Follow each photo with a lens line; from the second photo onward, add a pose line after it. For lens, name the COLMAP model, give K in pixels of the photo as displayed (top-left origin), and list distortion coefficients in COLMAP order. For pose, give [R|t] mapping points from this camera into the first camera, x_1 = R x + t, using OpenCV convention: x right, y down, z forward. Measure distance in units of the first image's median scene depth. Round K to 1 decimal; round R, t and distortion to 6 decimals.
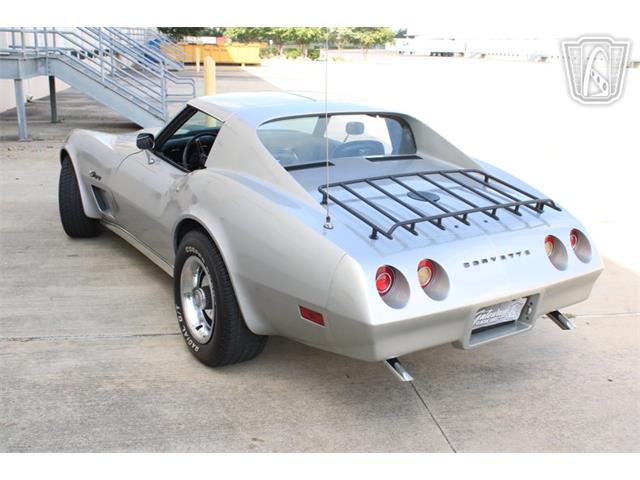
lens RADIAL K [[671.6, 0, 321.0], [0, 671.6, 207.2], [0, 0, 1]] dist [-0.085534, 0.000000]
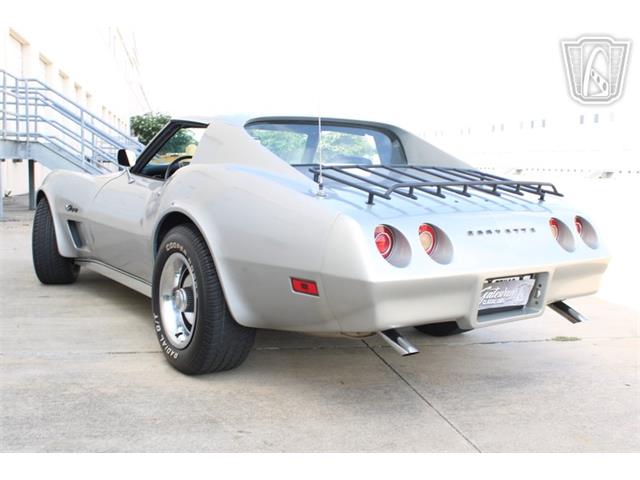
lens RADIAL K [[671.6, 0, 318.8], [0, 671.6, 217.2], [0, 0, 1]] dist [-0.085534, 0.000000]
pose [[0.999560, -0.005603, 0.029119, -0.017953], [0.010201, 0.987027, -0.160228, 0.188079], [-0.027844, 0.160454, 0.986650, 0.074006]]
